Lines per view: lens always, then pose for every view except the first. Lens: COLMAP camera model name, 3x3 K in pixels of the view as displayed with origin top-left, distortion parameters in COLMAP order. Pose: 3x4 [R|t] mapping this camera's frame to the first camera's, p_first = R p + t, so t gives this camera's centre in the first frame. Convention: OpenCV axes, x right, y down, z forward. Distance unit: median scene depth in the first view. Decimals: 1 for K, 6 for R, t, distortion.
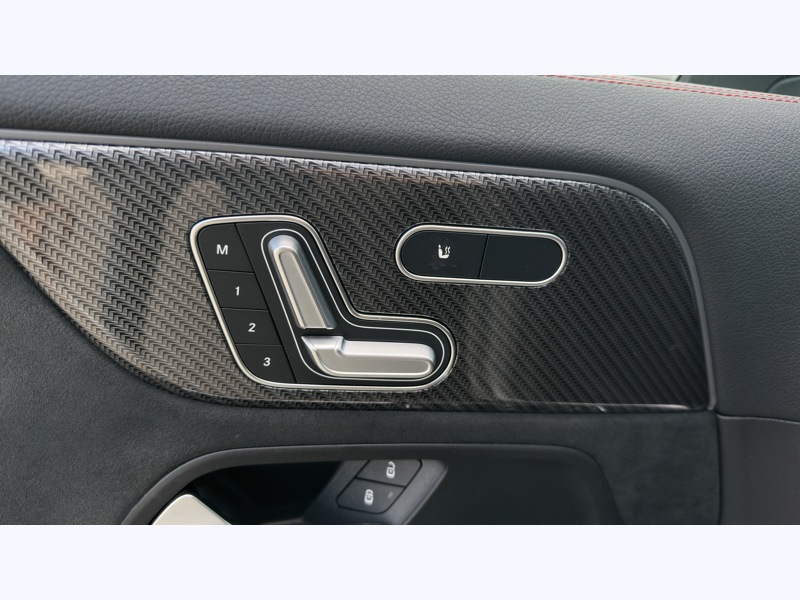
lens RADIAL K [[498.9, 0, 400.0], [0, 498.9, 300.0], [0, 0, 1]] dist [0.001555, -0.067011]
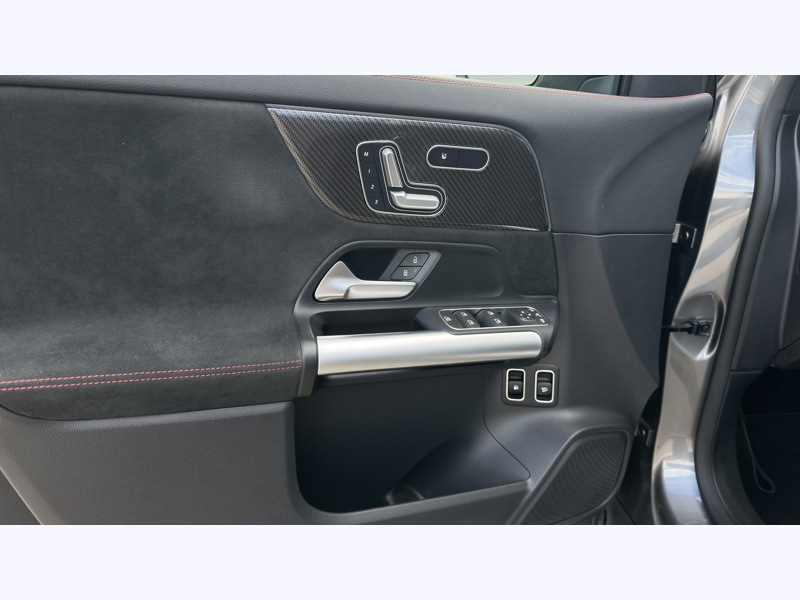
lens RADIAL K [[498.9, 0, 400.0], [0, 498.9, 300.0], [0, 0, 1]] dist [0.001555, -0.067011]
pose [[0.980289, -0.059726, 0.188325, -0.627879], [0.039896, 0.993417, 0.107381, 0.336358], [-0.193499, -0.097751, 0.976219, -1.446403]]
